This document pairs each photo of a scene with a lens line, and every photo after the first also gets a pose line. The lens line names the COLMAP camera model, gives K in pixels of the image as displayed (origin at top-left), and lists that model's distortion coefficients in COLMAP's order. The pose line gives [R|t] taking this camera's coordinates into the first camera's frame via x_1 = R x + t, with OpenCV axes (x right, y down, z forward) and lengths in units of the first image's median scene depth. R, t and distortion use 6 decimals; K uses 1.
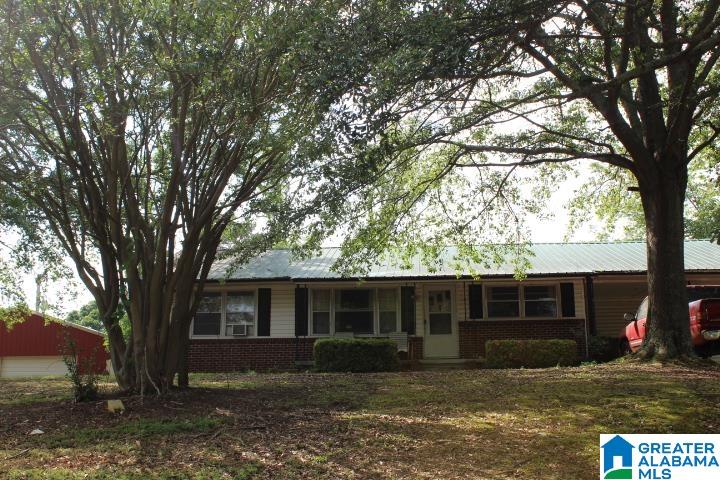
lens RADIAL K [[831.3, 0, 360.0], [0, 831.3, 240.0], [0, 0, 1]] dist [-0.113118, -0.000766]
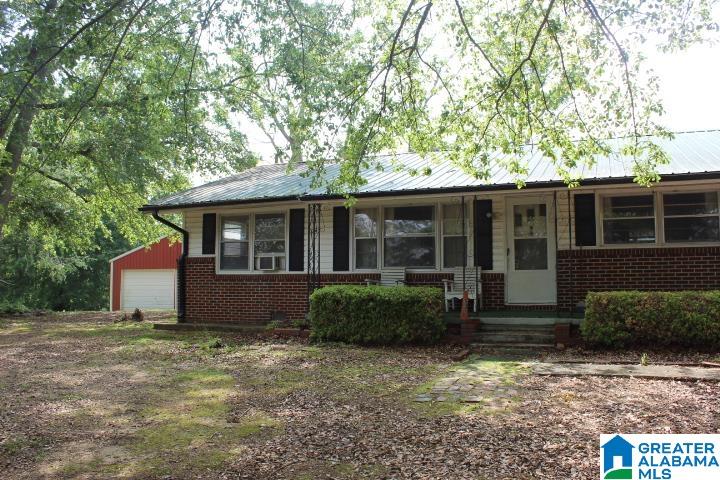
lens RADIAL K [[598.2, 0, 364.6], [0, 598.2, 246.6], [0, 0, 1]] dist [-0.168453, 0.152599]
pose [[0.948237, -0.013089, -0.317292, 0.121959], [0.060104, 0.988489, 0.138843, 0.020796], [0.311823, -0.150727, 0.938109, 0.513199]]
